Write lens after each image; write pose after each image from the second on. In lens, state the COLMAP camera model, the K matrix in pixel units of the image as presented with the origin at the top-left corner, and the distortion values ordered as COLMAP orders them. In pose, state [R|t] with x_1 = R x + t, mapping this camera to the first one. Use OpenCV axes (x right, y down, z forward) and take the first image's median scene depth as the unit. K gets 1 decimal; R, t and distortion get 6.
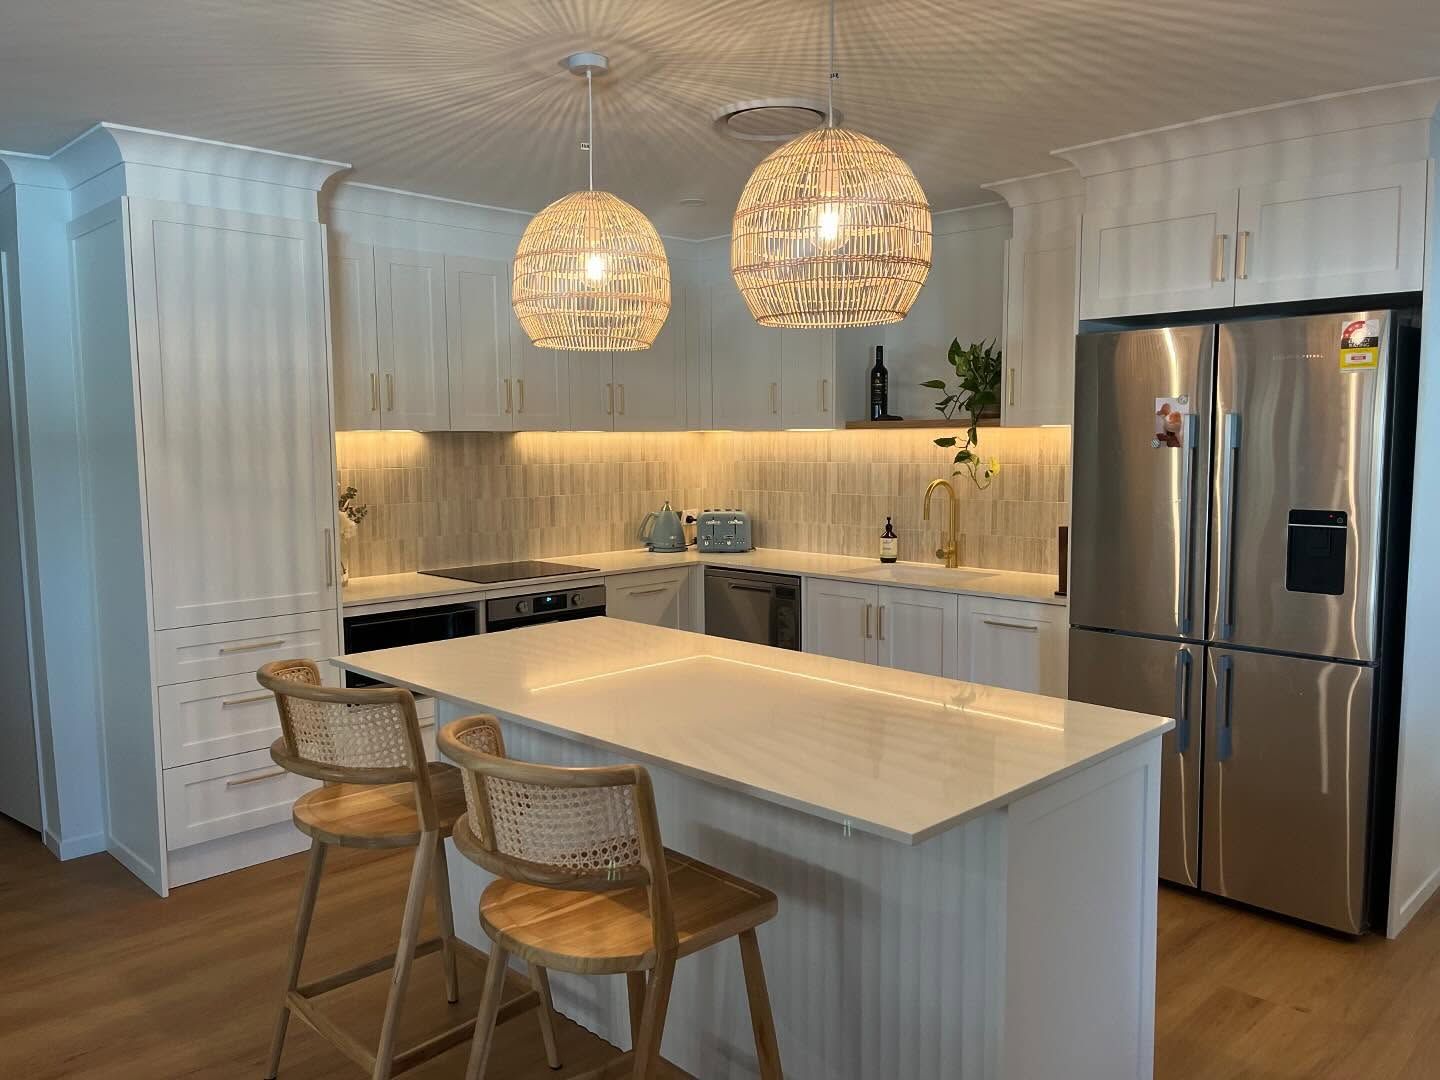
lens RADIAL K [[1104.5, 0, 707.8], [0, 1104.5, 540.9], [0, 0, 1]] dist [0.078648, 0.000651]
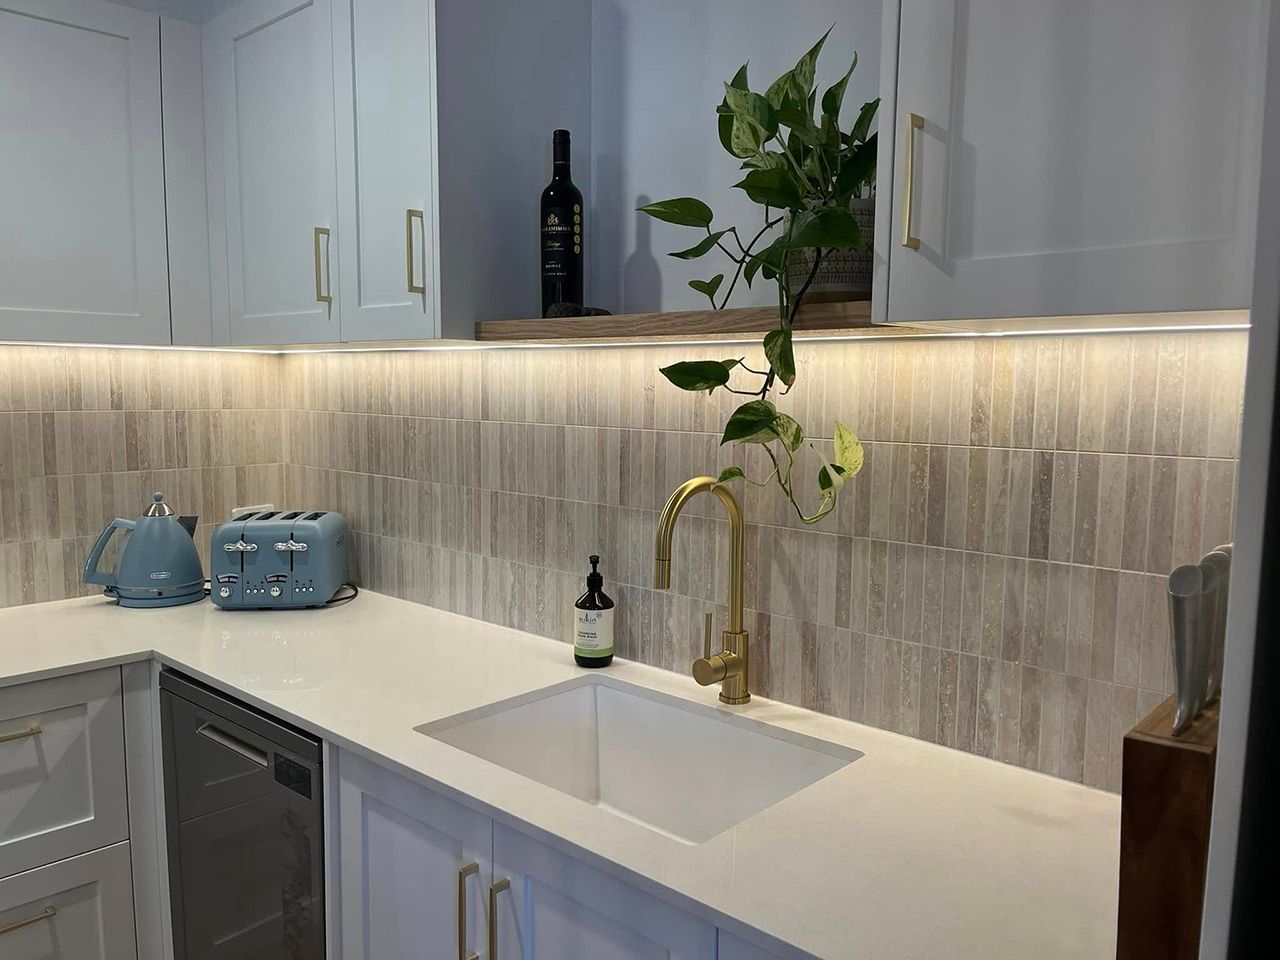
lens RADIAL K [[981.7, 0, 648.0], [0, 981.7, 480.3], [0, 0, 1]] dist [0.078648, 0.000651]
pose [[0.997881, 0.010647, 0.064194, 0.164051], [-0.011125, 0.999913, 0.007095, -0.054762], [-0.064113, -0.007794, 0.997912, 0.647156]]
